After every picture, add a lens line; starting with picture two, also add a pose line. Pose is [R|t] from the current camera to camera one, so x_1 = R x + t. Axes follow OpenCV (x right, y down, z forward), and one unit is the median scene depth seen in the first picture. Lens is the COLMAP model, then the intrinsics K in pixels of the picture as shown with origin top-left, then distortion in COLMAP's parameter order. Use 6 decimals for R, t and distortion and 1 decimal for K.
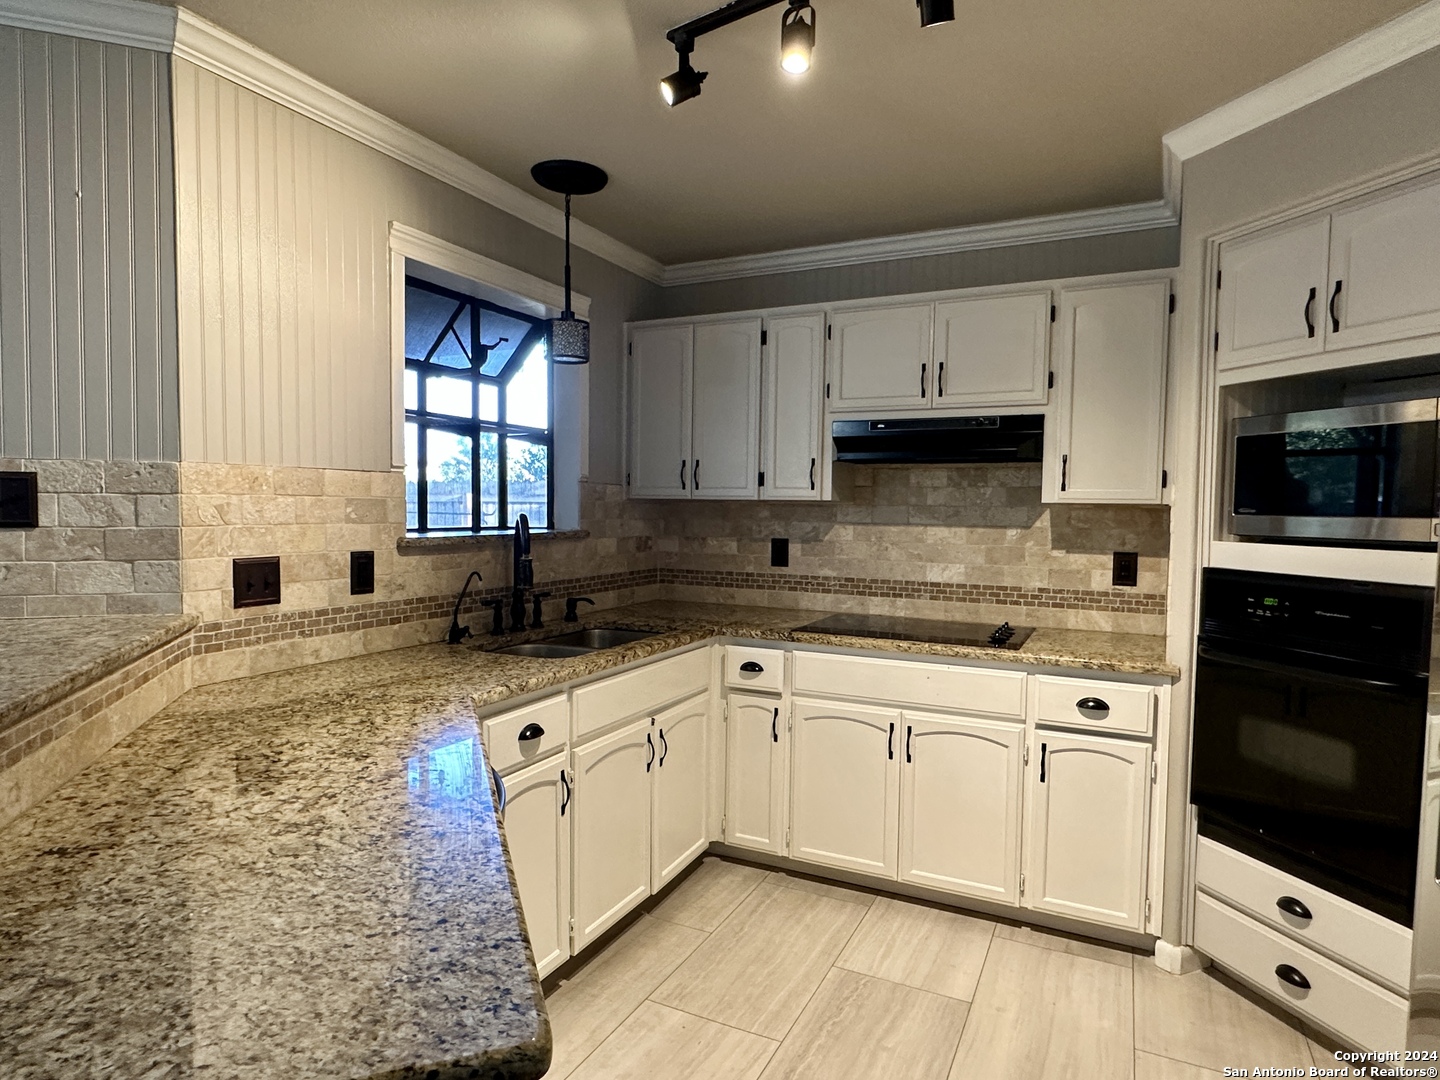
lens RADIAL K [[830.5, 0, 718.0], [0, 830.5, 545.8], [0, 0, 1]] dist [-0.004461, 0.000495]
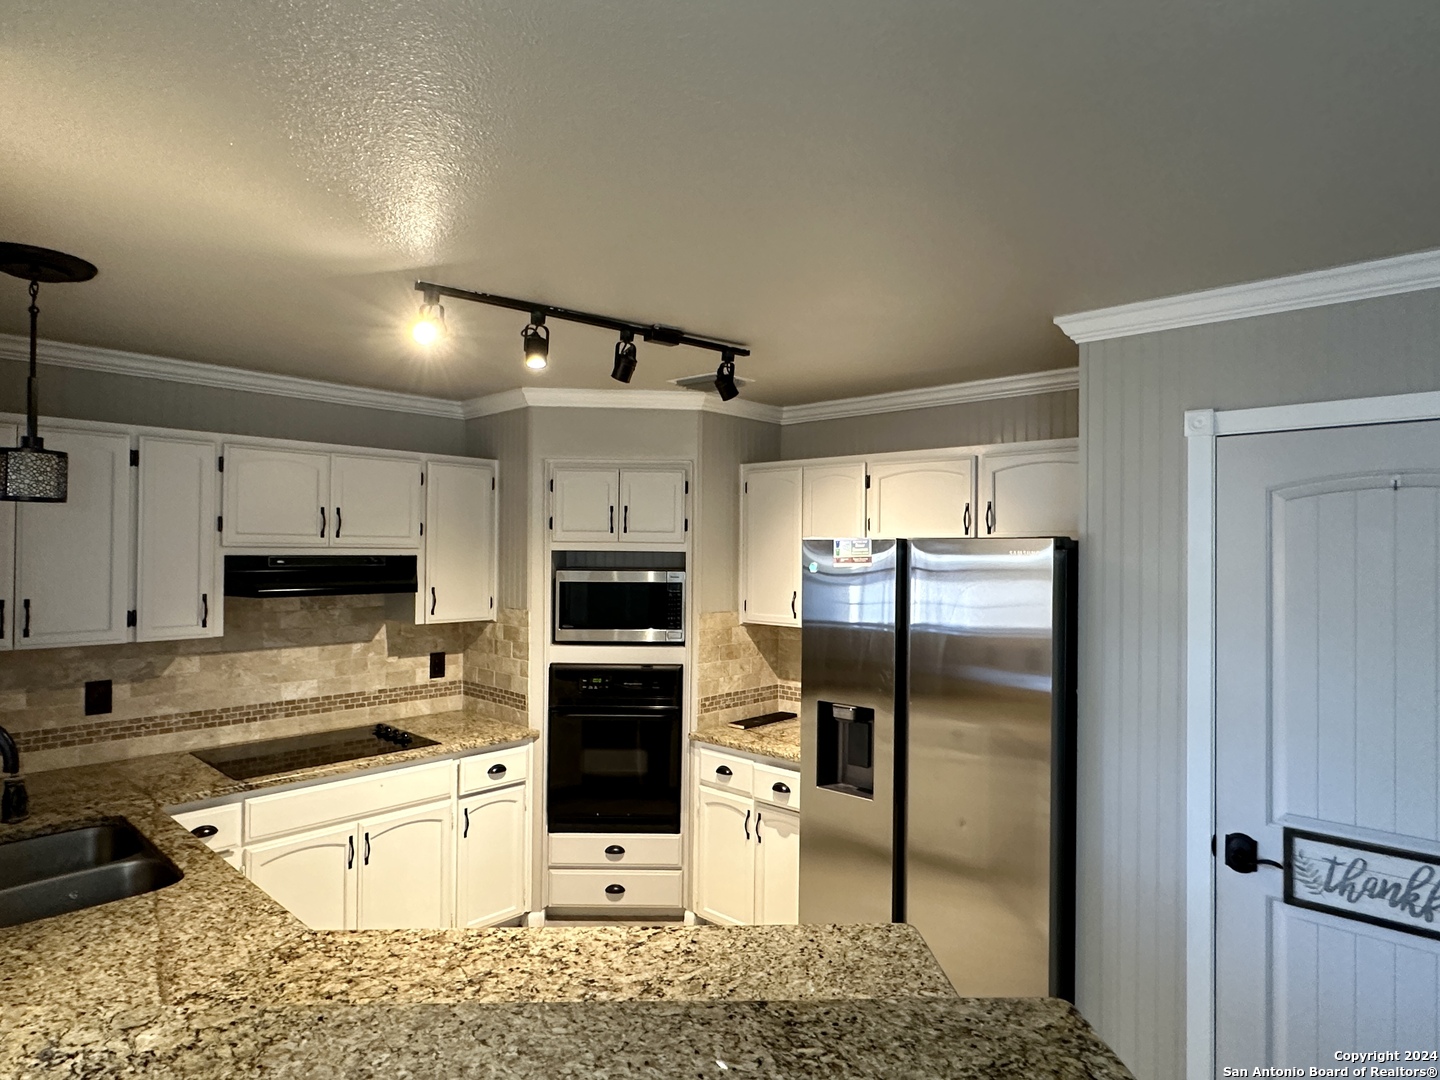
lens RADIAL K [[830.5, 0, 714.9], [0, 830.5, 539.7], [0, 0, 1]] dist [-0.004461, 0.000495]
pose [[0.285905, -0.001797, 0.958256, -0.703640], [0.039697, 0.999162, -0.009970, -0.151384], [-0.957435, 0.040890, 0.285736, 0.187868]]
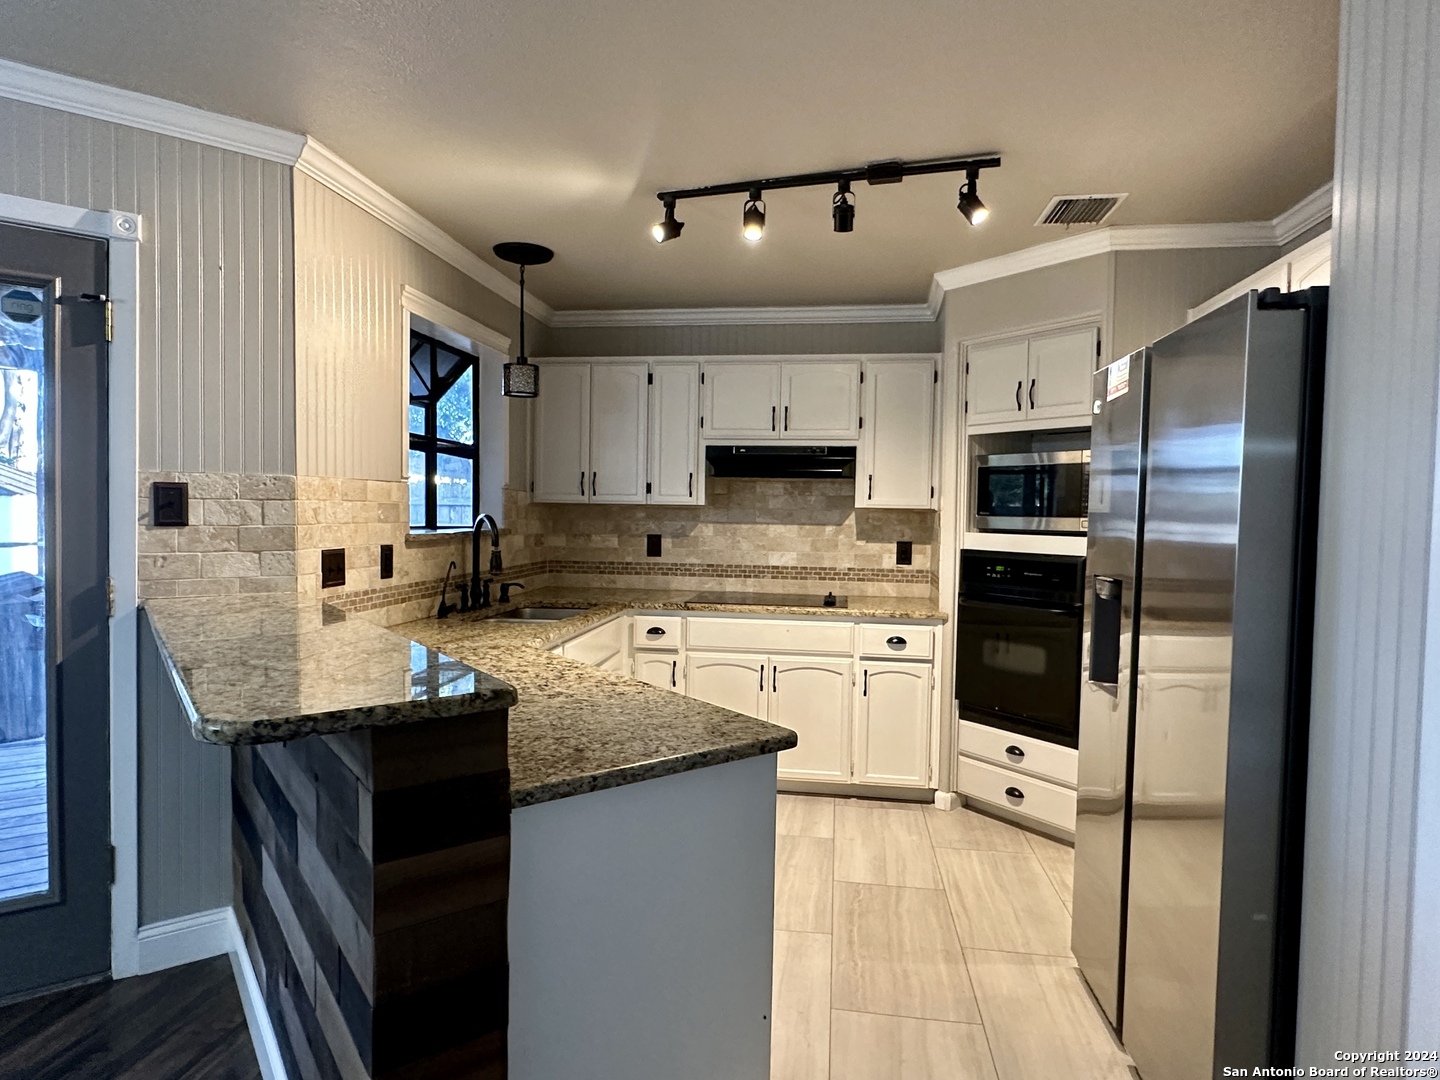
lens RADIAL K [[830.5, 0, 720.0], [0, 830.5, 542.1], [0, 0, 1]] dist [-0.004461, 0.000495]
pose [[0.951157, -0.010111, 0.308542, -0.279897], [0.011878, 0.999922, -0.003850, 0.011143], [-0.308479, 0.007326, 0.951203, -0.300769]]
